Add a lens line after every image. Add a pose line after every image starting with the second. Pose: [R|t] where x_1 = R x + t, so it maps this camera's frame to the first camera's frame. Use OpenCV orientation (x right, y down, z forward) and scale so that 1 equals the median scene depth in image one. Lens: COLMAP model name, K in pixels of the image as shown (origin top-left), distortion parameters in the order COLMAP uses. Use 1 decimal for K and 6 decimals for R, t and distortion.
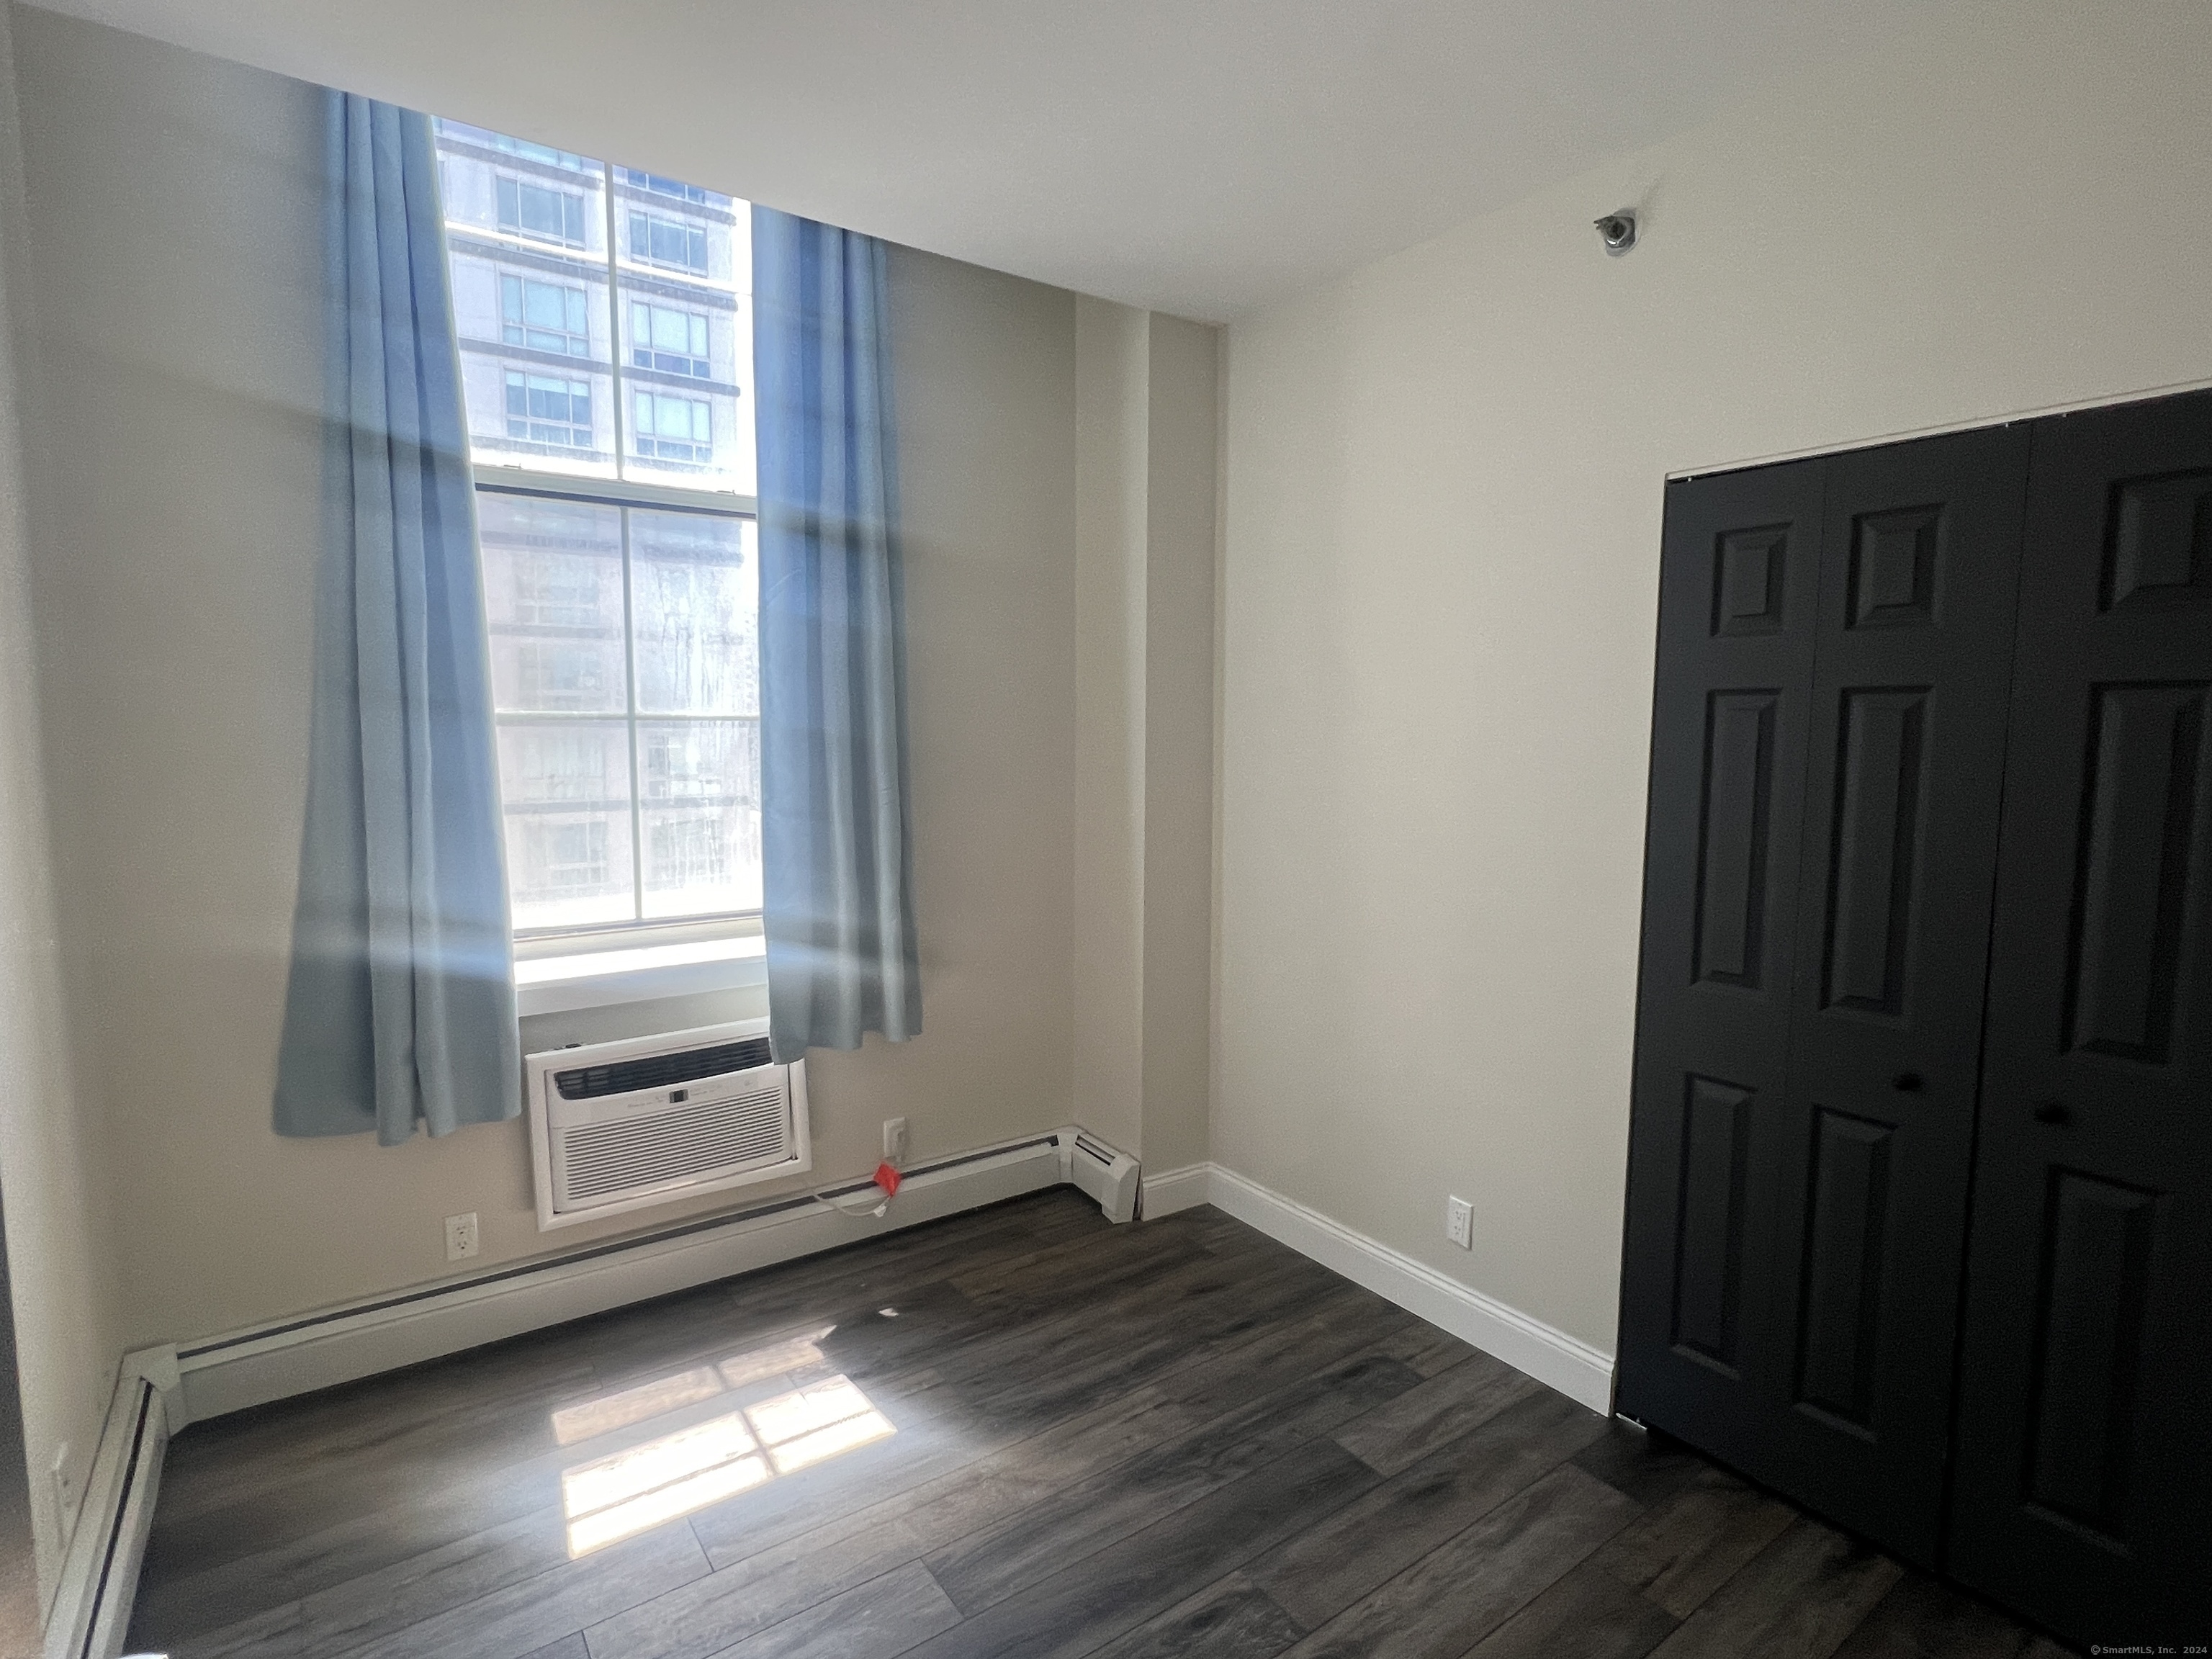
lens RADIAL K [[1112.7, 0, 1109.0], [0, 1112.7, 824.4], [0, 0, 1]] dist [0.003310, 0.000508]
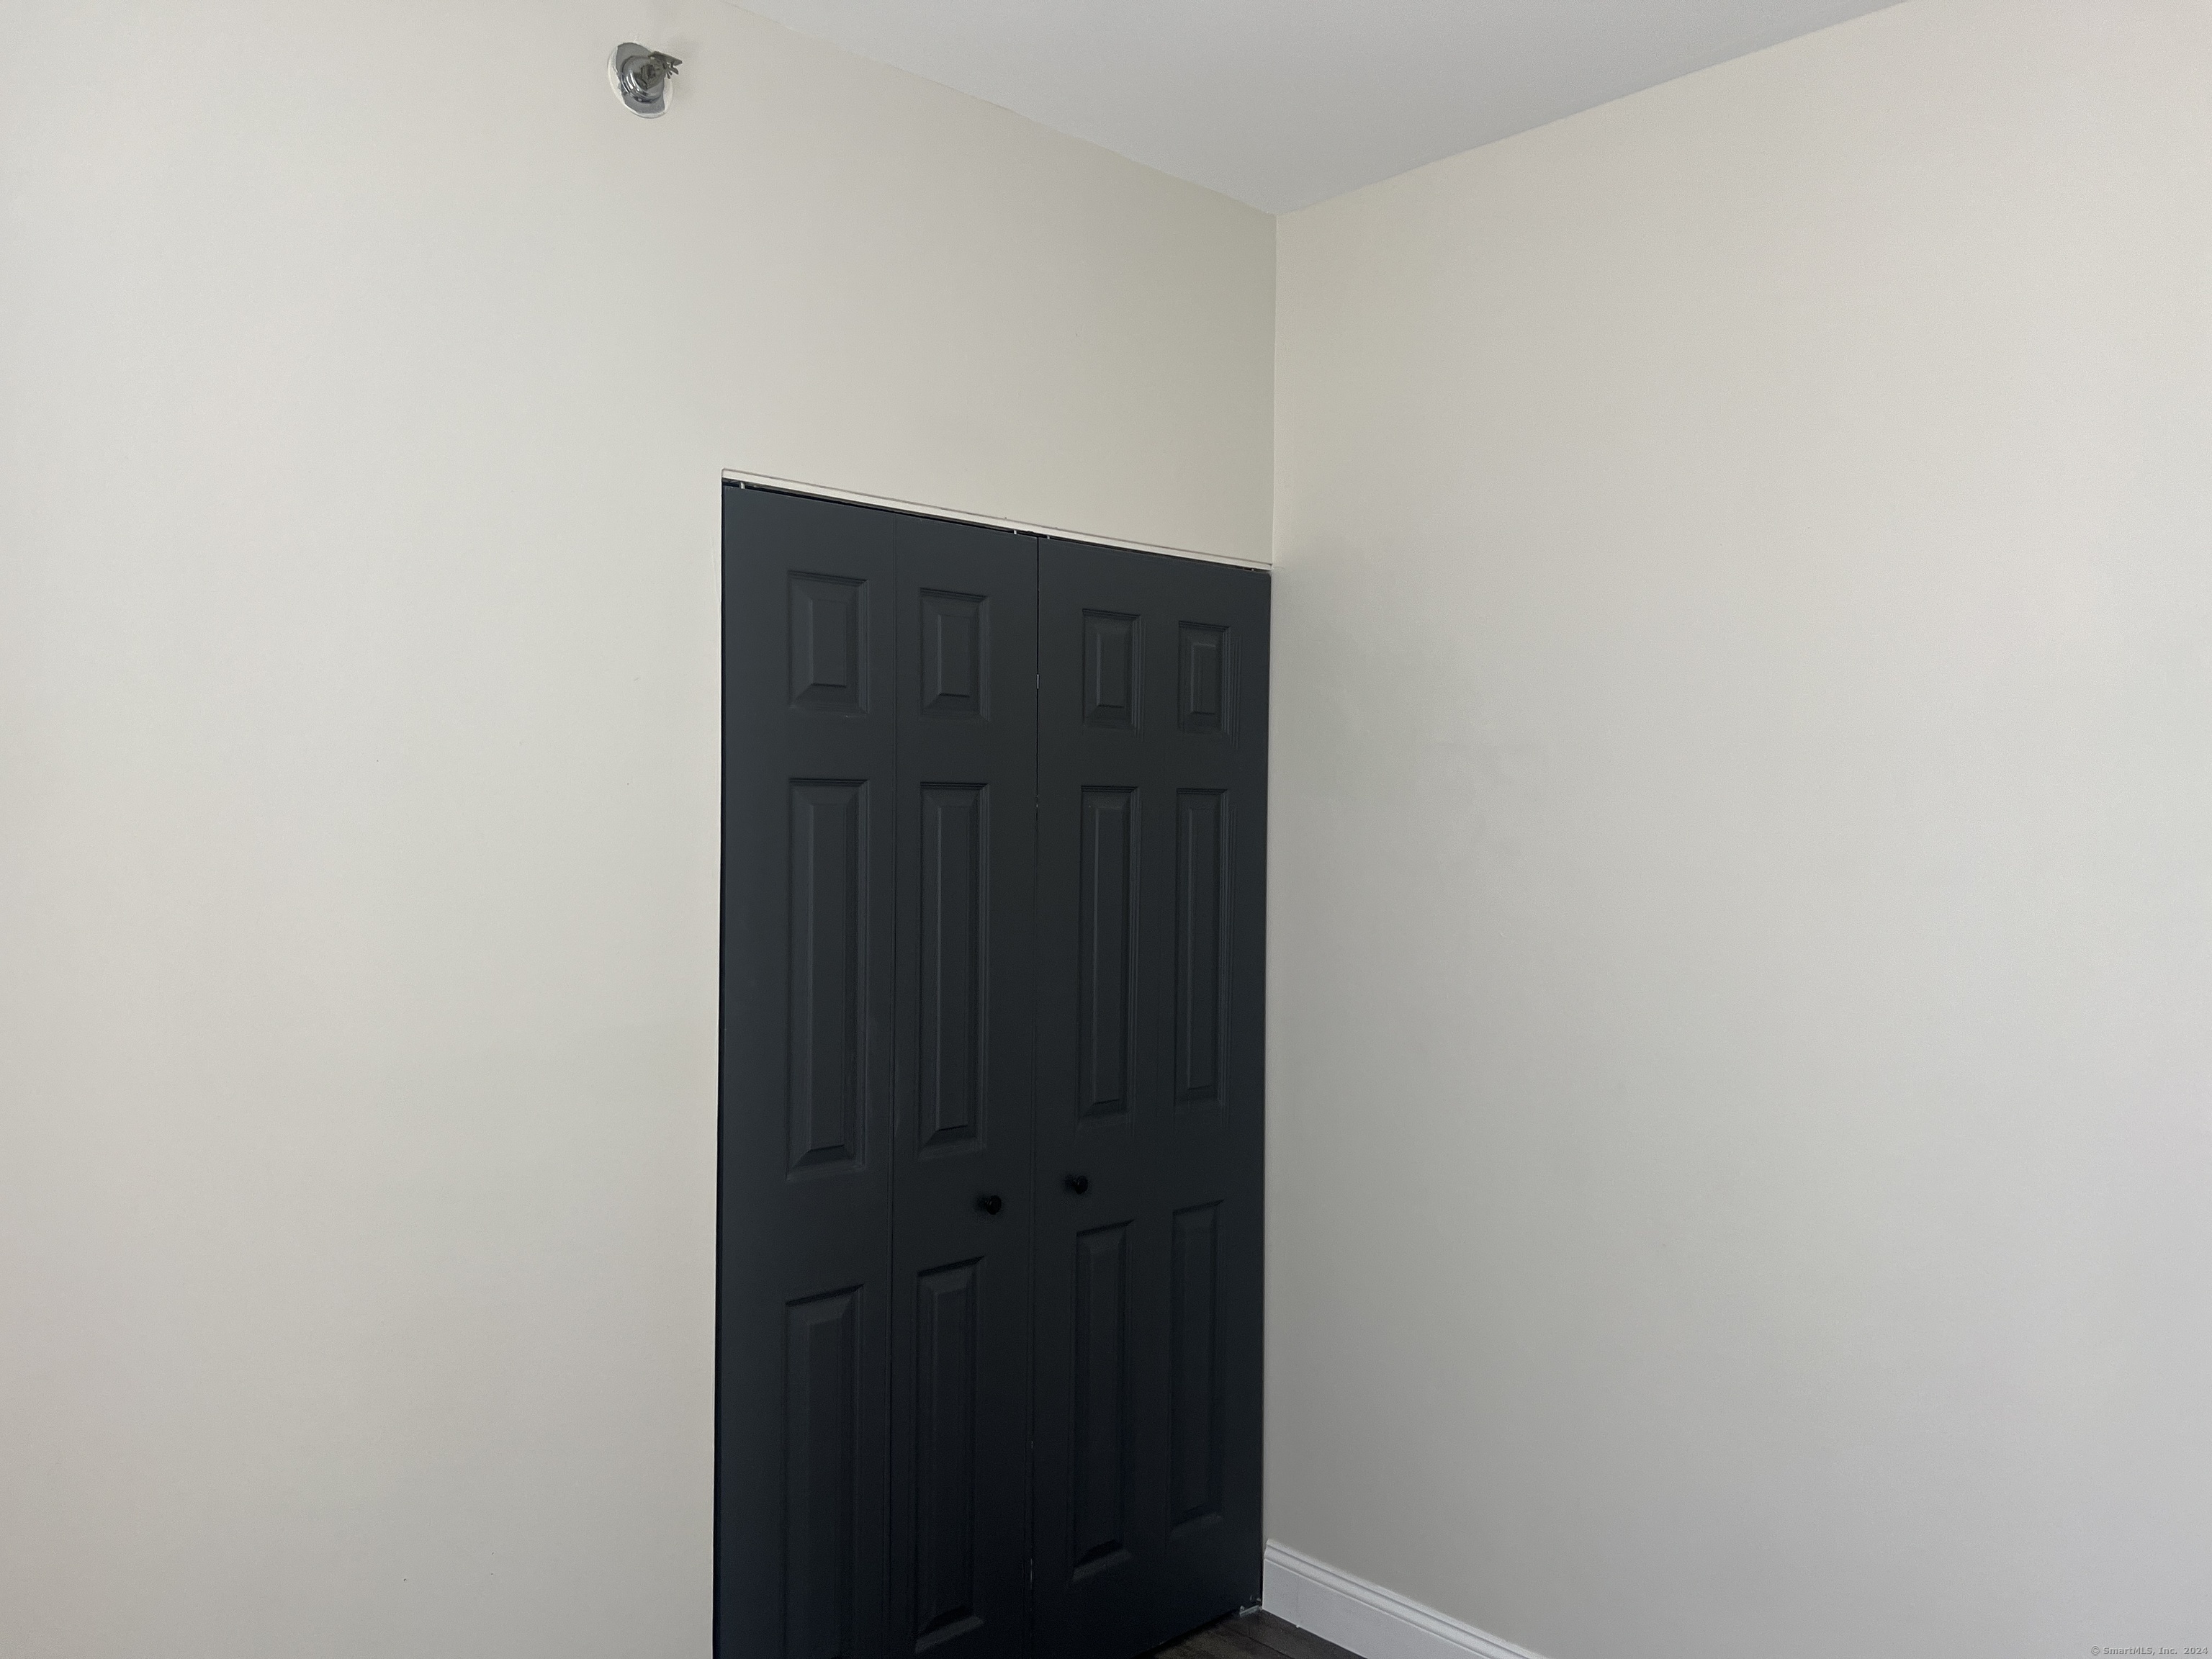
lens RADIAL K [[1668.5, 0, 1107.9], [0, 1668.5, 835.6], [0, 0, 1]] dist [0.071481, -0.078591]
pose [[-0.142847, -0.014575, 0.989637, -0.522389], [0.089596, 0.995596, 0.027595, -0.081177], [-0.985681, 0.092609, -0.140912, 0.823038]]
